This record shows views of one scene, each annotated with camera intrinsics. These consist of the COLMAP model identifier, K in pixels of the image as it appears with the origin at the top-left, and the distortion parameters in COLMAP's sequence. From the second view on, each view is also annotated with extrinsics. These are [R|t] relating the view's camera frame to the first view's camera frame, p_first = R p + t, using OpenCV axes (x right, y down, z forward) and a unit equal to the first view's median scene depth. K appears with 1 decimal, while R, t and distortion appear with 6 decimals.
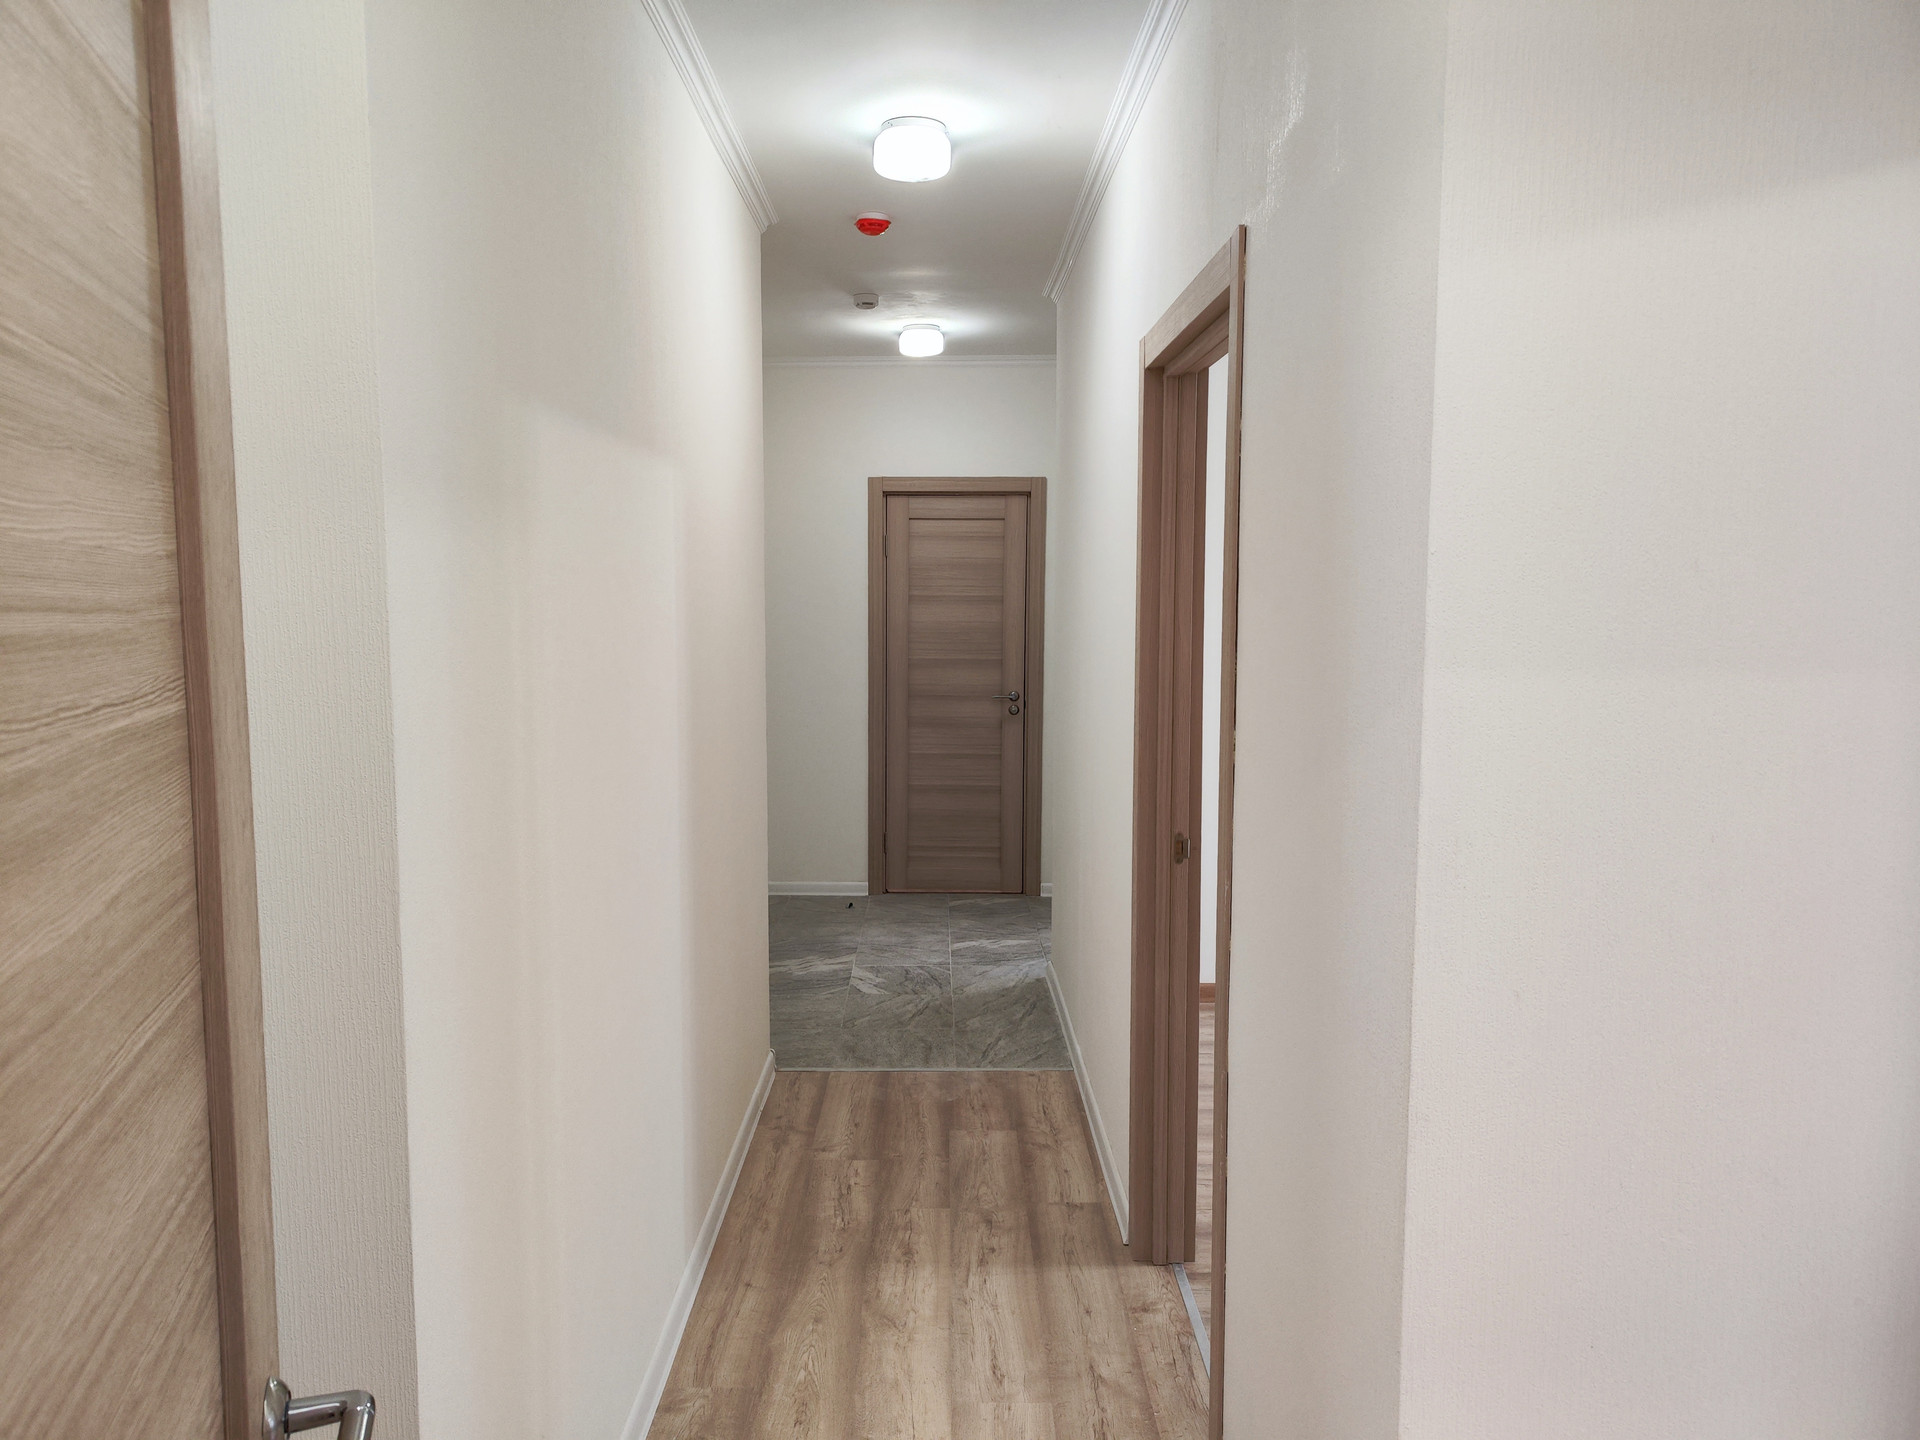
lens RADIAL K [[1367.6, 0, 956.8], [0, 1367.6, 719.4], [0, 0, 1]] dist [0.092402, -0.002219]
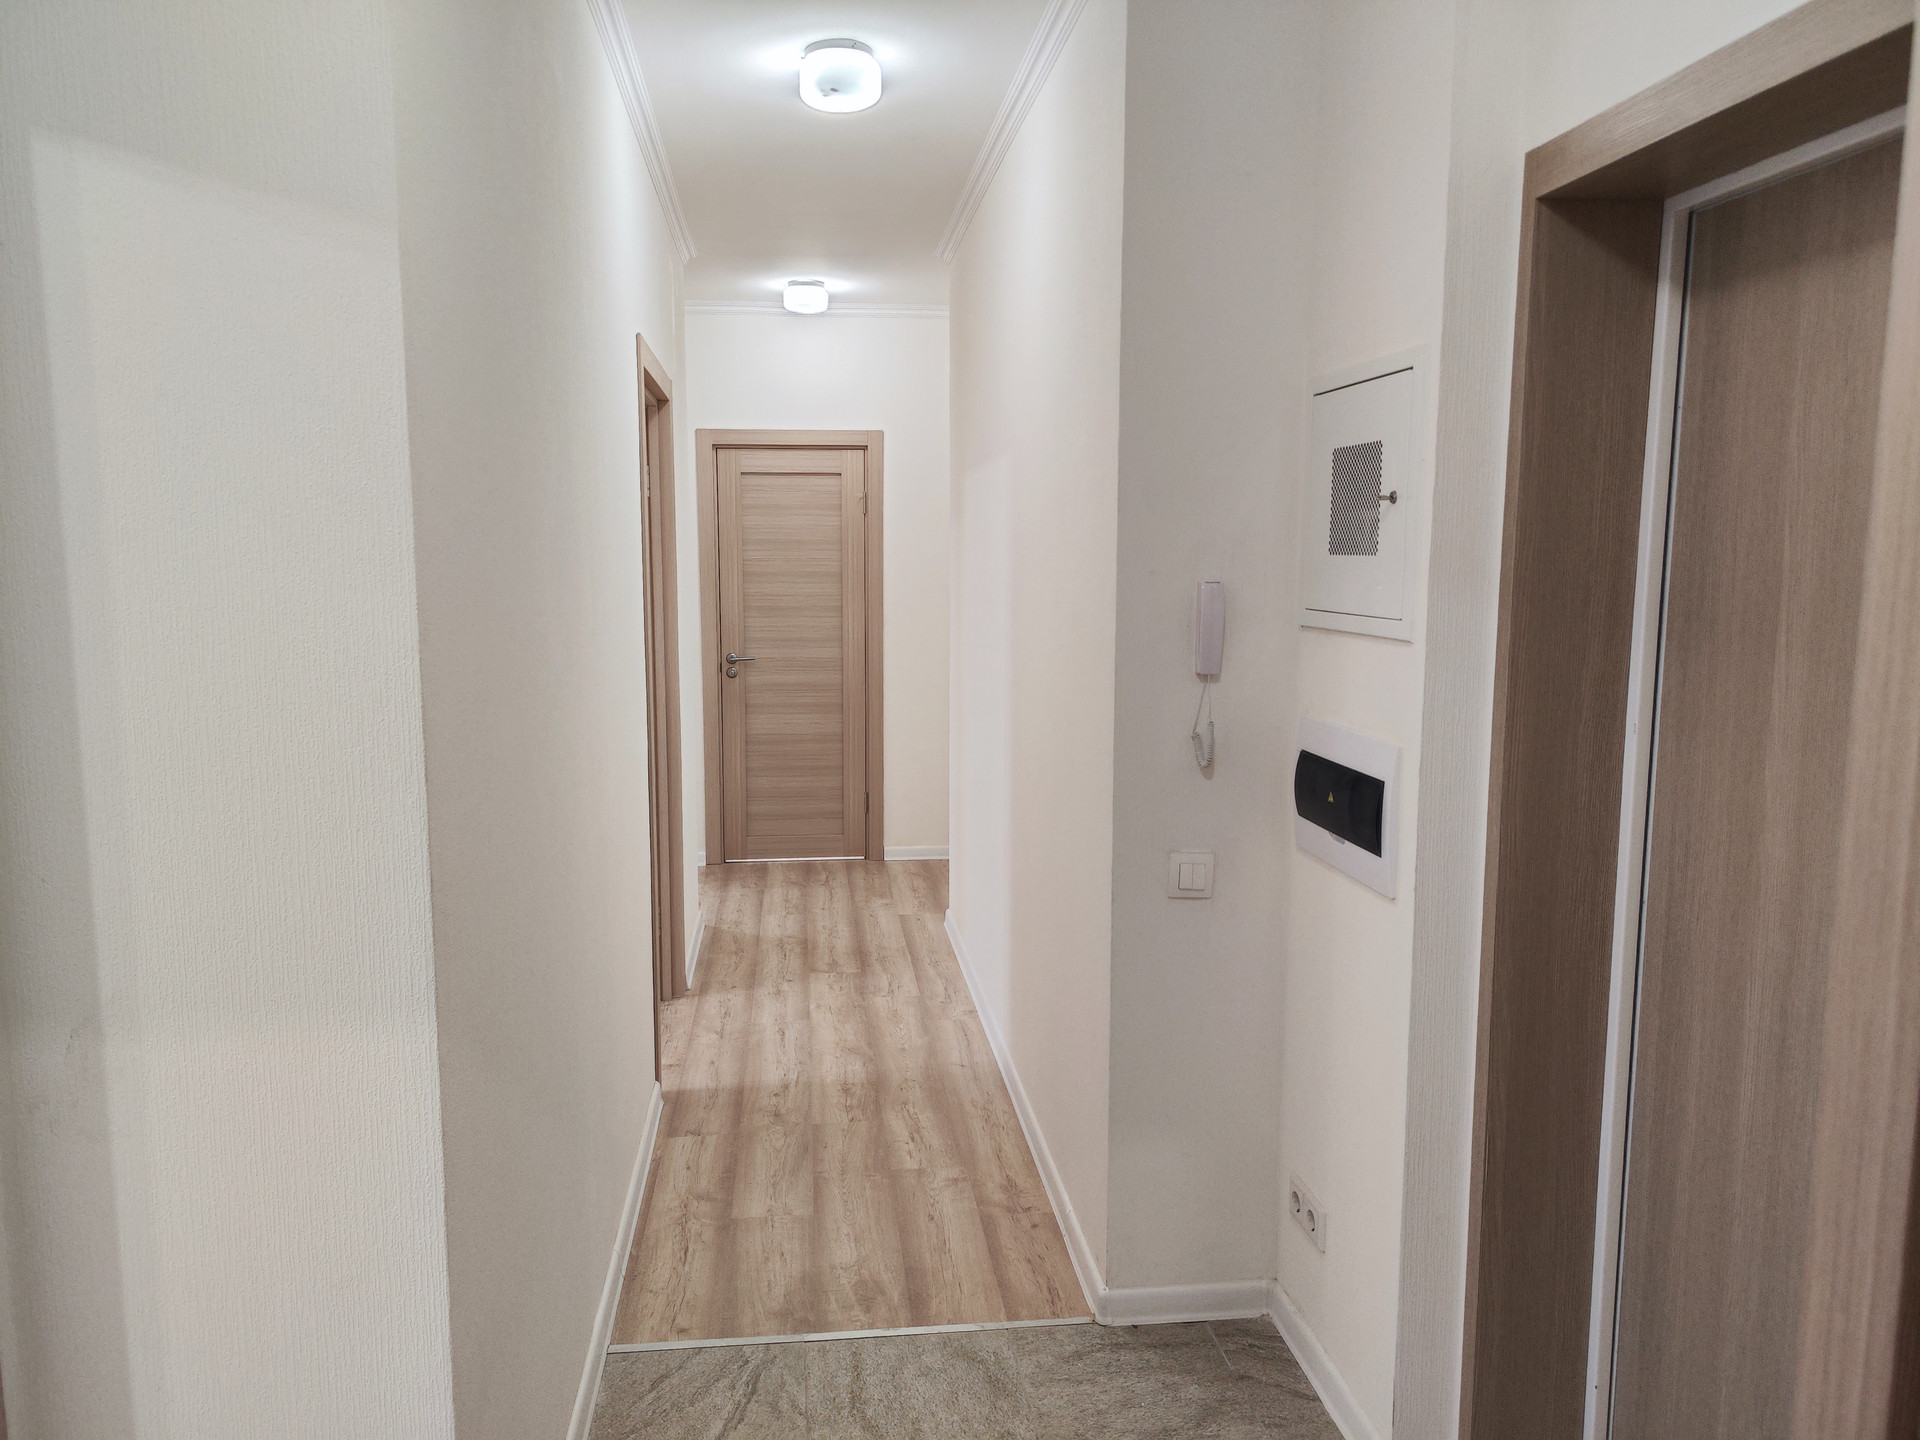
lens RADIAL K [[1367.6, 0, 955.7], [0, 1367.6, 720.0], [0, 0, 1]] dist [0.092402, -0.002219]
pose [[-0.994347, 0.021716, -0.103936, -0.011222], [-0.002286, 0.974256, 0.225433, -0.195199], [0.106156, 0.224396, -0.968699, 1.981264]]
